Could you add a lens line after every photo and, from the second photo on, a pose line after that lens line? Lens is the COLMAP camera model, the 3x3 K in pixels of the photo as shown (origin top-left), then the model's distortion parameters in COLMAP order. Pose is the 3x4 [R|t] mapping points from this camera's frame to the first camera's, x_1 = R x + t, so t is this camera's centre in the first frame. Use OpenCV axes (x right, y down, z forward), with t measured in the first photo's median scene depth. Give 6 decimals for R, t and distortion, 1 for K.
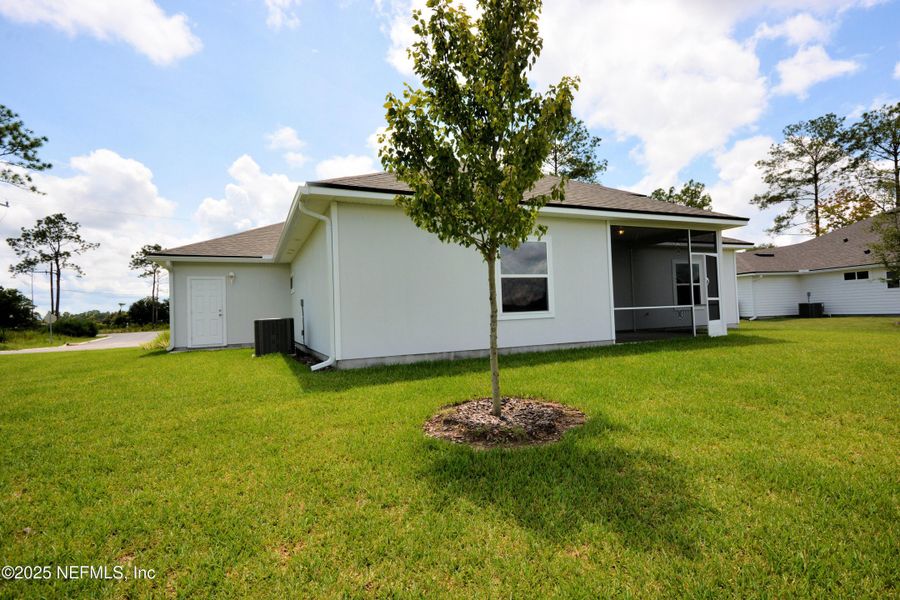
lens RADIAL K [[456.0, 0, 479.9], [0, 456.0, 298.5], [0, 0, 1]] dist [0.001945, 0.000049]
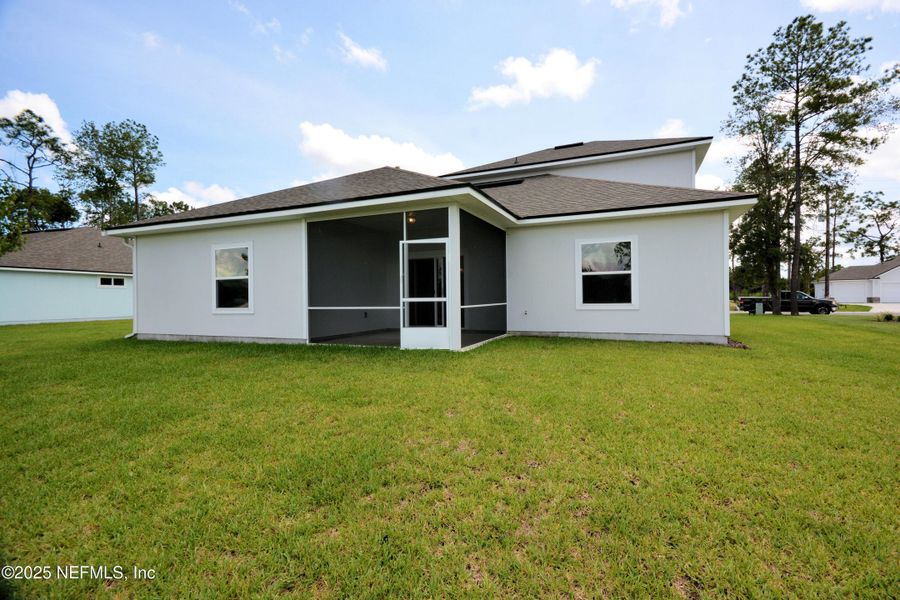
lens RADIAL K [[404.6, 0, 470.3], [0, 404.6, 297.0], [0, 0, 1]] dist [0.022131, -0.007972]
pose [[0.672531, 0.022173, -0.739736, 1.173280], [0.008177, 0.999267, 0.037386, -0.030581], [0.740023, -0.031192, 0.671857, 0.669514]]
